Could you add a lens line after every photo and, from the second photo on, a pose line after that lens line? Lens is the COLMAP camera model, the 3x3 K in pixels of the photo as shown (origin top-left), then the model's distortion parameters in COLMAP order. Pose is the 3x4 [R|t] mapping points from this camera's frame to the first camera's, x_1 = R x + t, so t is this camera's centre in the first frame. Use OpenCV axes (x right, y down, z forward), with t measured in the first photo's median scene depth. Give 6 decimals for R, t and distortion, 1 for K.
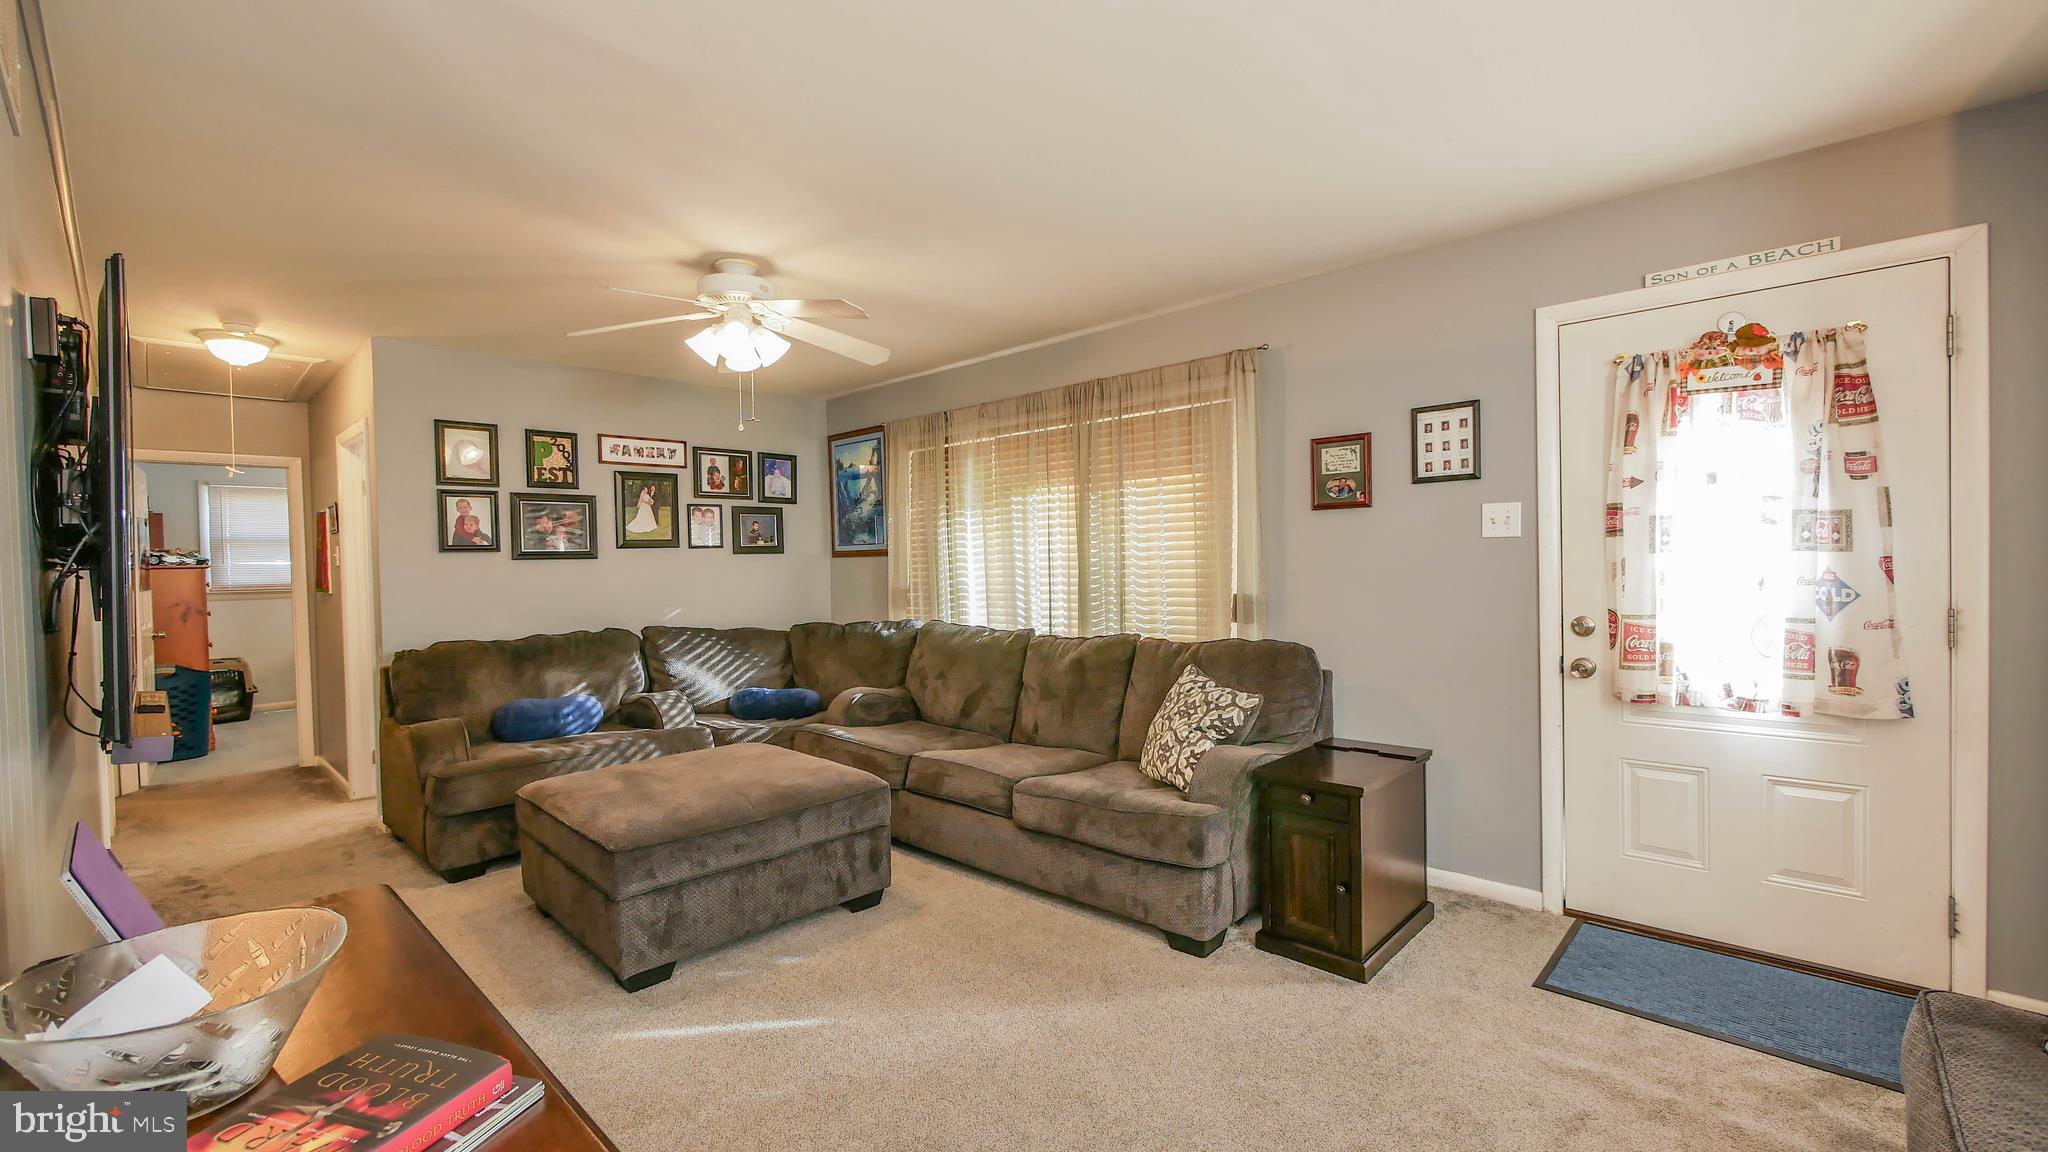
lens RADIAL K [[841.9, 0, 1023.3], [0, 841.9, 578.9], [0, 0, 1]] dist [-0.007451, 0.000639]
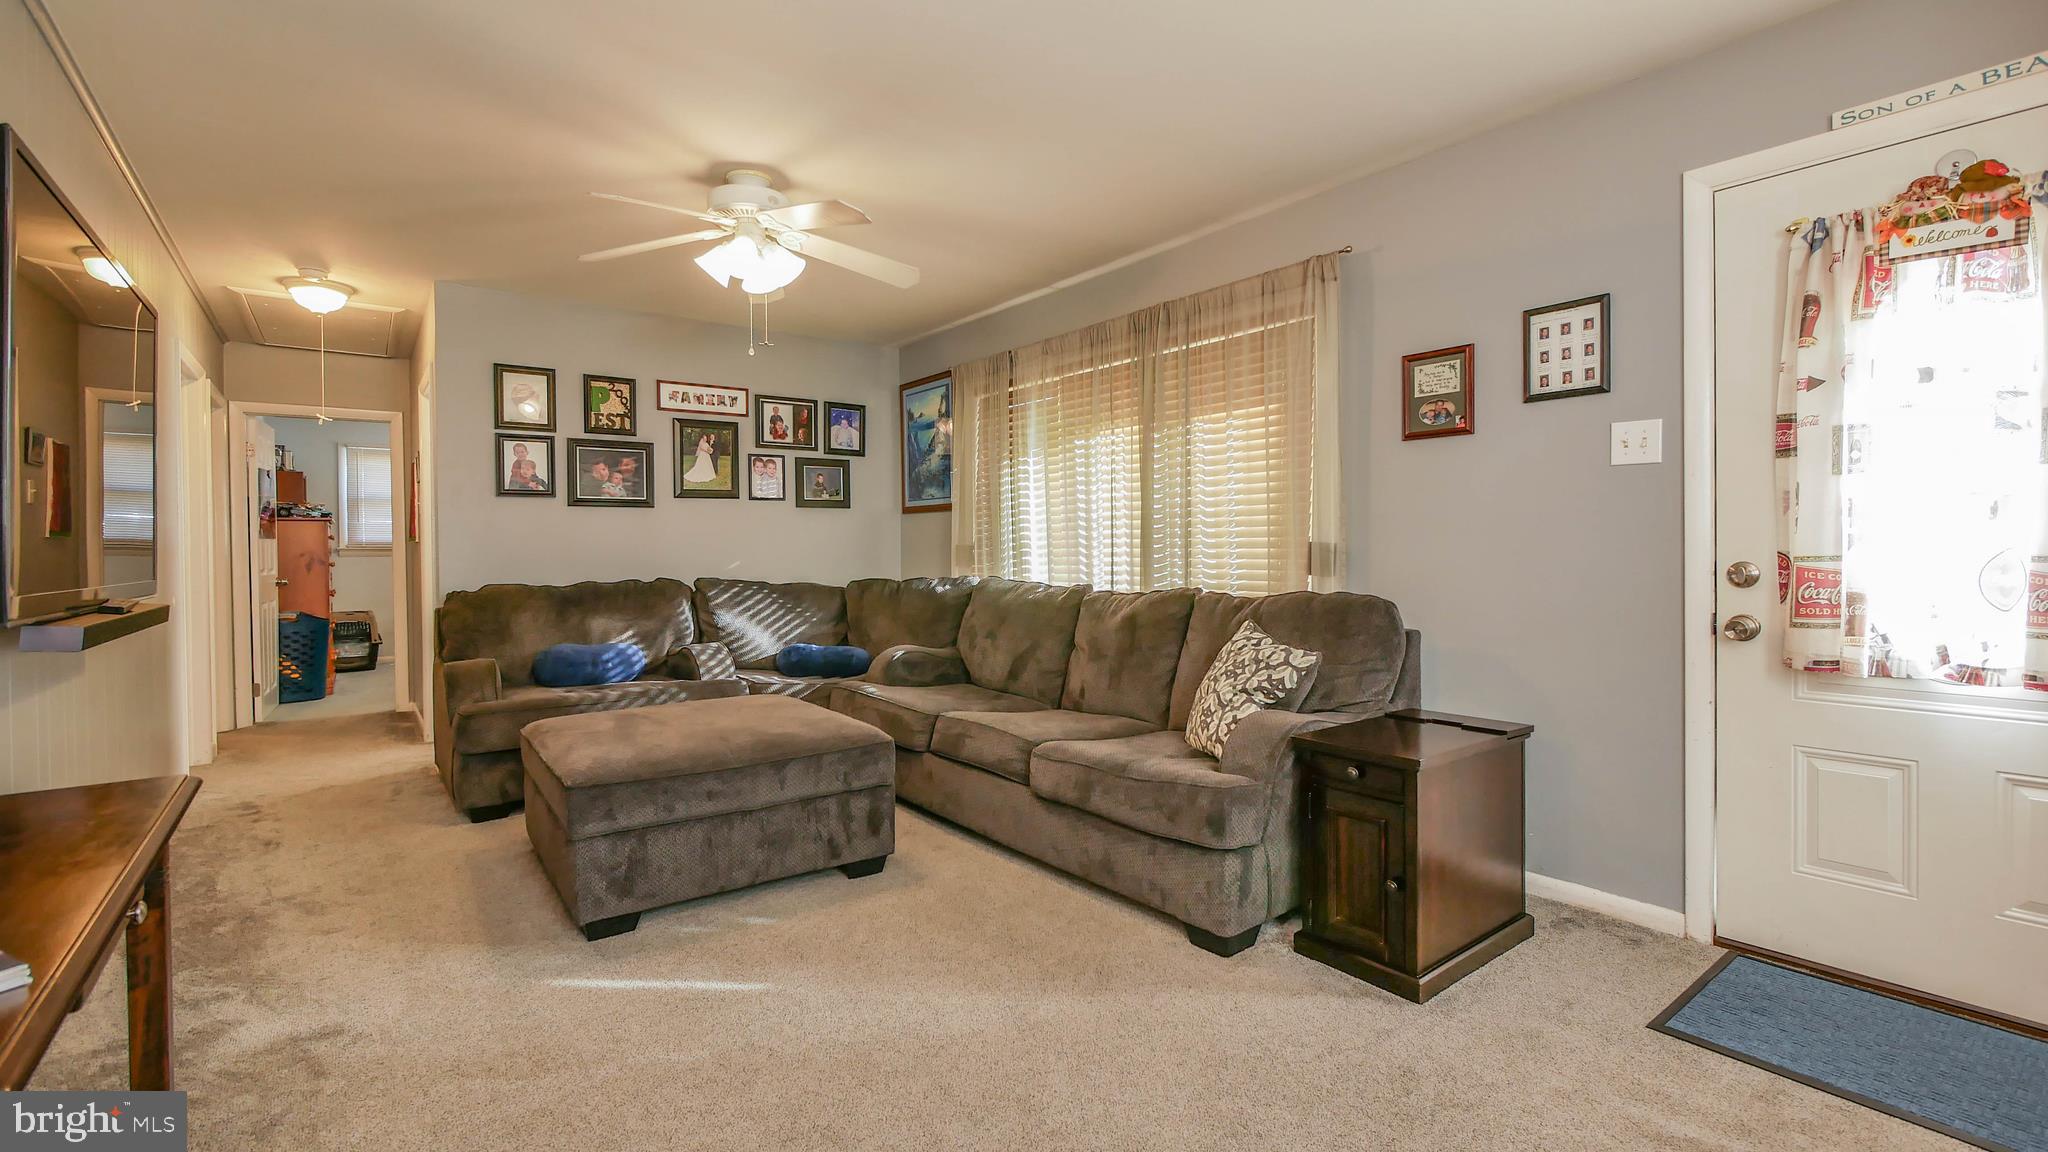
lens RADIAL K [[884.1, 0, 1029.3], [0, 884.1, 559.7], [0, 0, 1]] dist [-0.004958, -0.000801]
pose [[0.987622, 0.014435, -0.156186, 0.129208], [-0.015316, 0.999873, -0.004442, 0.052102], [0.156102, 0.006779, 0.987718, 0.082302]]
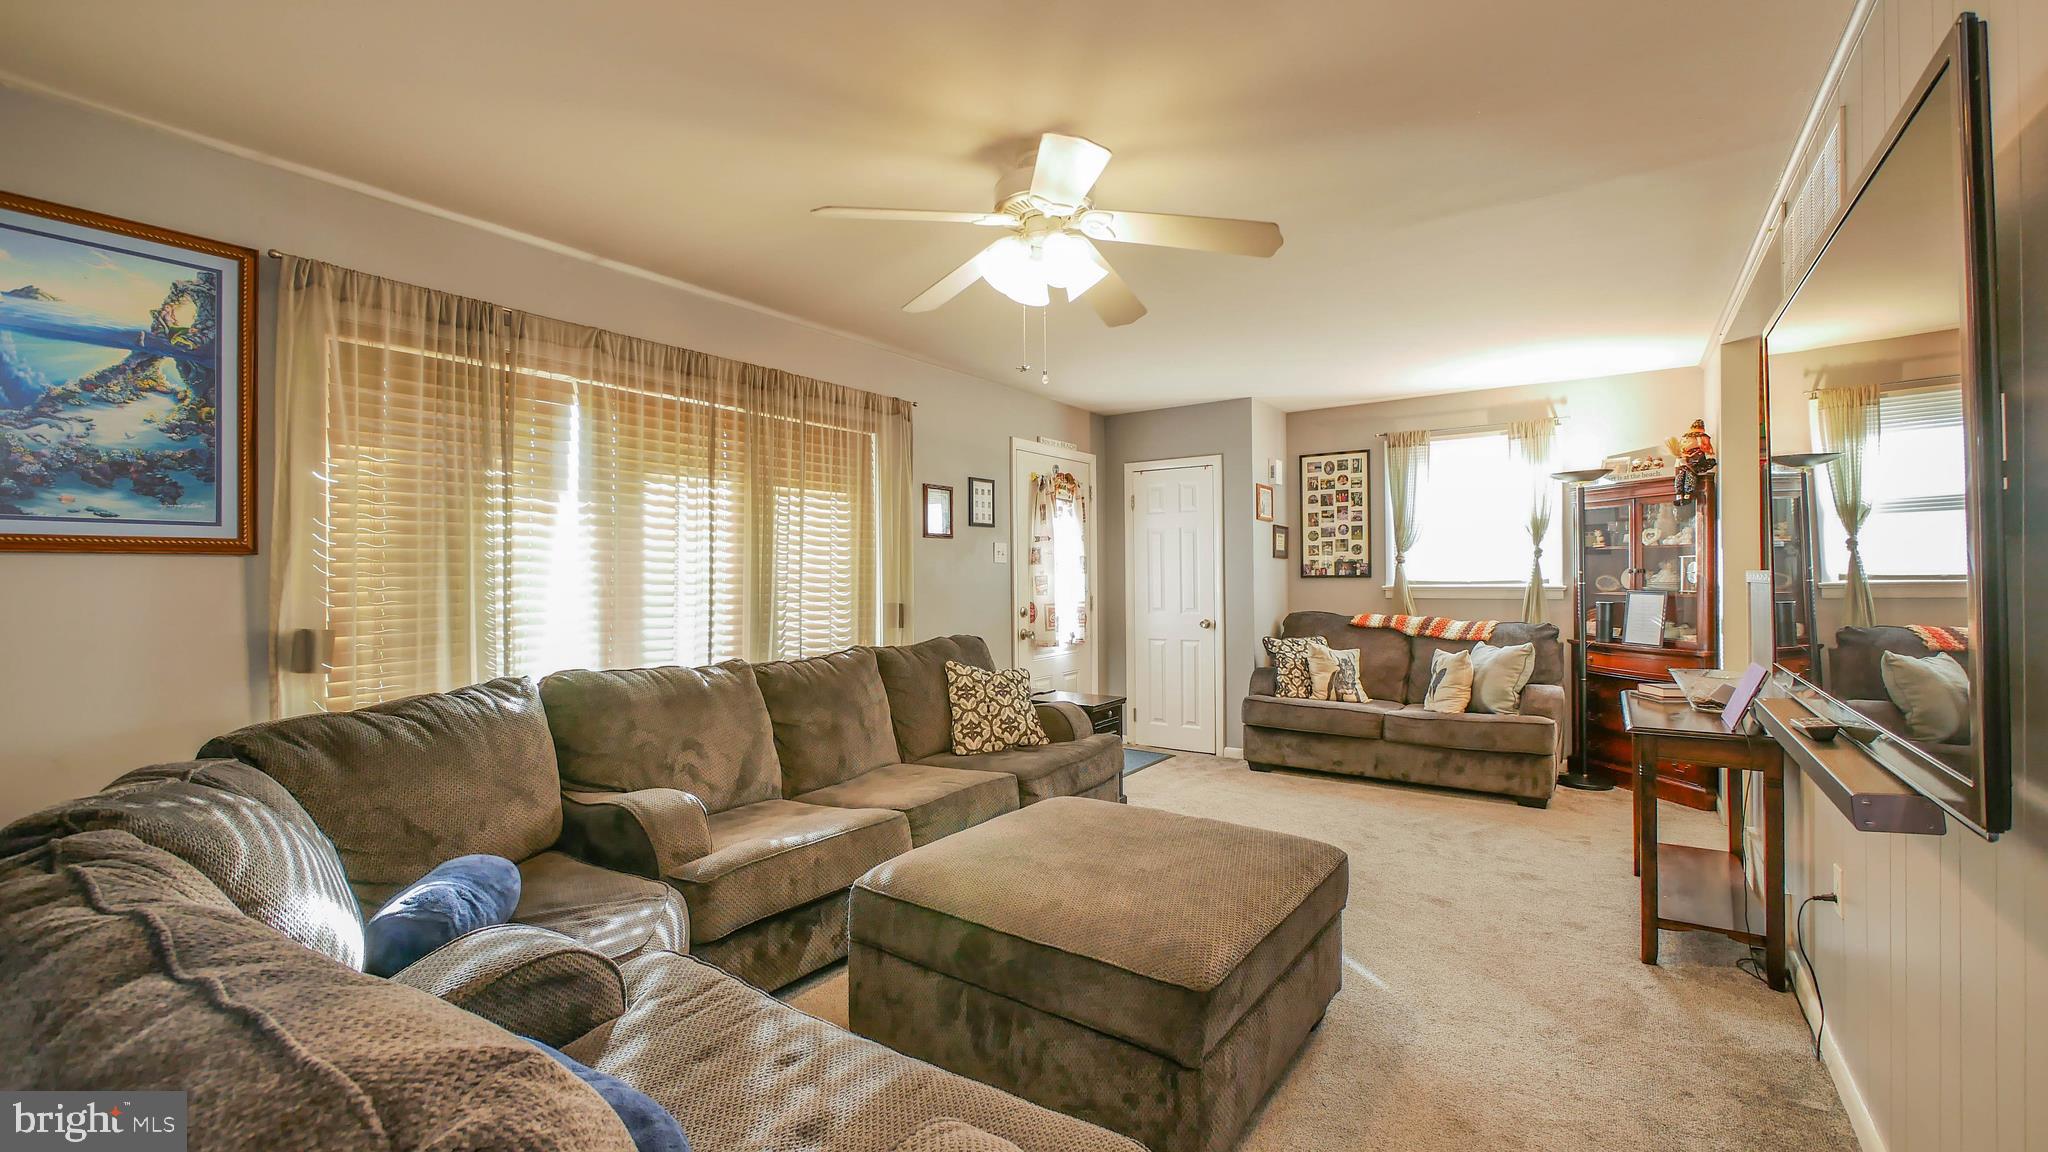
lens RADIAL K [[841.9, 0, 1029.1], [0, 841.9, 564.7], [0, 0, 1]] dist [-0.007451, 0.000639]
pose [[-0.147019, 0.028304, 0.988729, -1.102675], [0.028547, 0.999296, -0.024362, -0.002220], [-0.988722, 0.024644, -0.147723, 1.162631]]
